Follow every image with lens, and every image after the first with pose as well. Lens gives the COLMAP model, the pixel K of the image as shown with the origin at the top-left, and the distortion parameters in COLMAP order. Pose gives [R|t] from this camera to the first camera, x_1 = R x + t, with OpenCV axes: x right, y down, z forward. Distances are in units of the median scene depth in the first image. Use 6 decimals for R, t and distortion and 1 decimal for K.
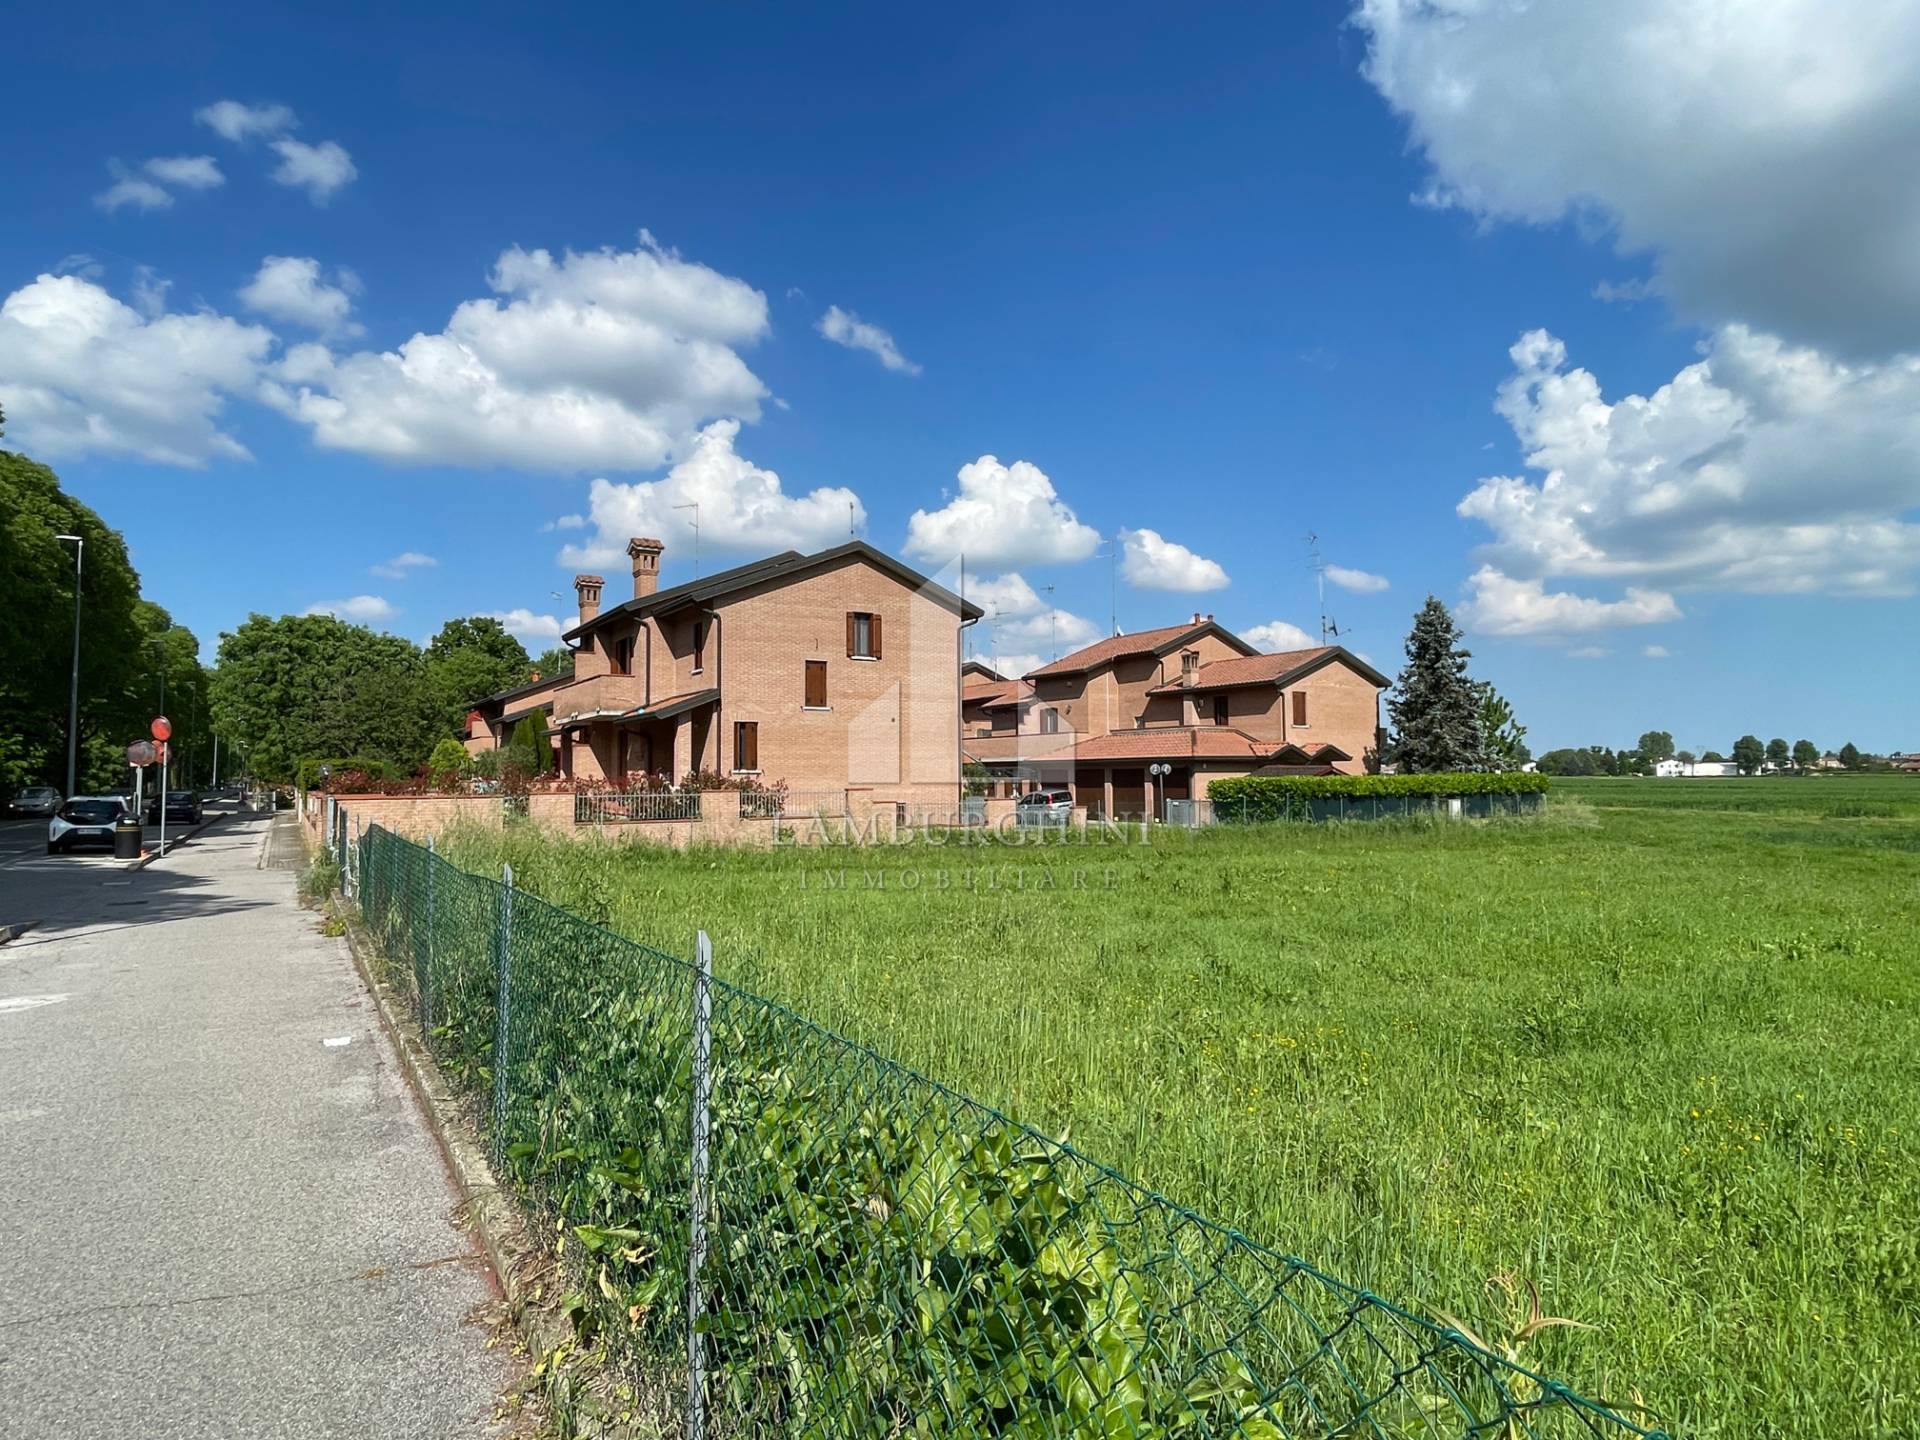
lens RADIAL K [[1042.8, 0, 951.2], [0, 1042.8, 604.7], [0, 0, 1]] dist [-0.004507, -0.000638]
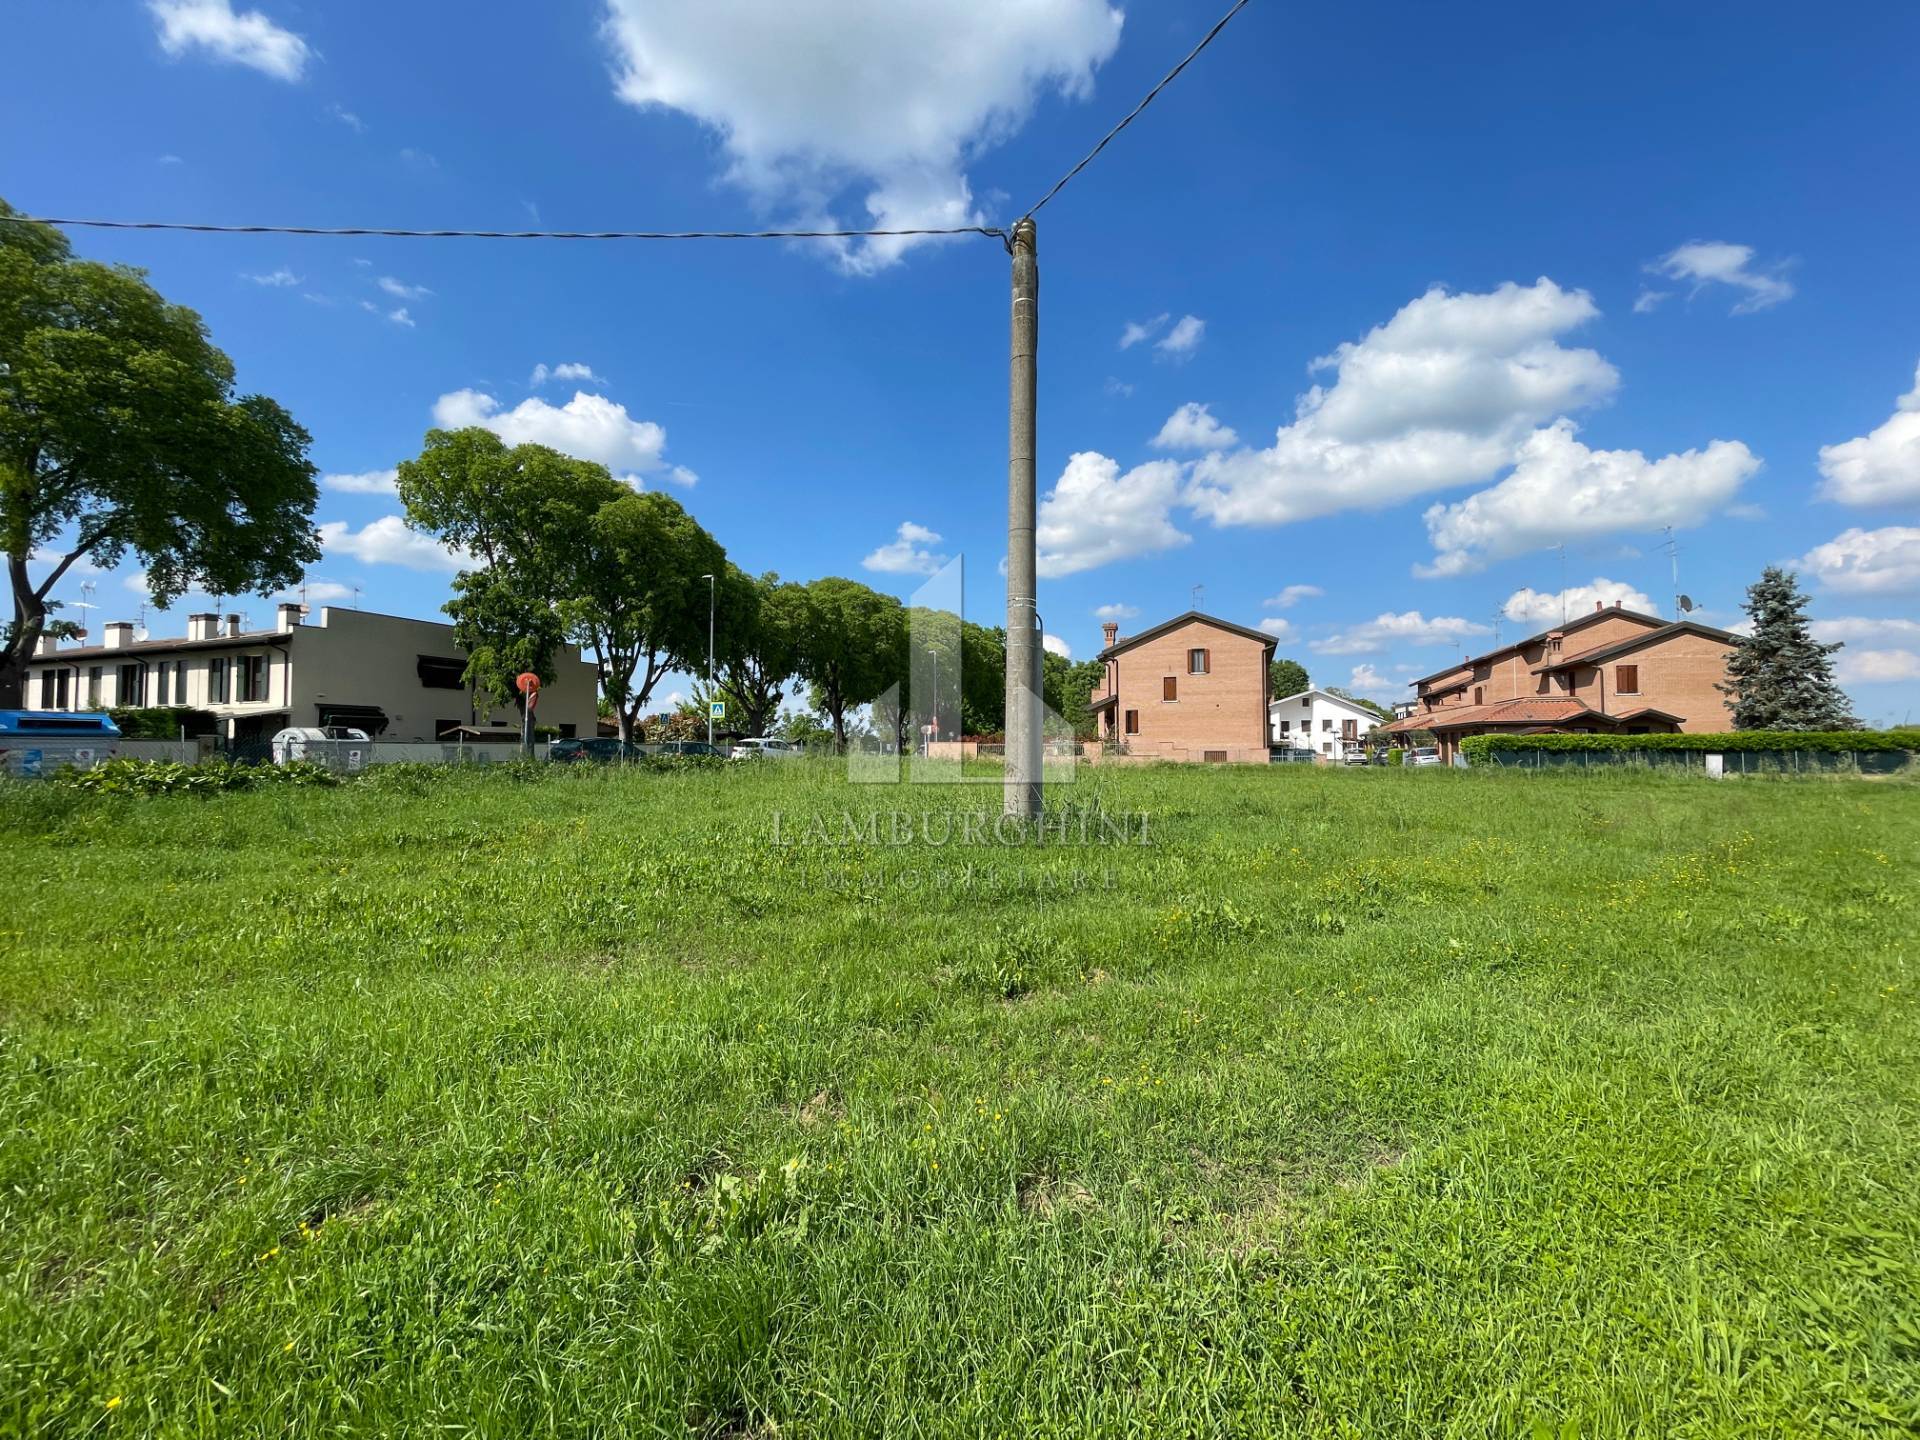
lens RADIAL K [[775.6, 0, 944.4], [0, 775.6, 715.0], [0, 0, 1]] dist [0.000742, -0.004569]
pose [[0.592538, -0.028757, -0.805029, 0.454561], [0.127775, 0.990066, 0.058682, -0.008437], [0.795344, -0.137634, 0.590326, -0.110227]]
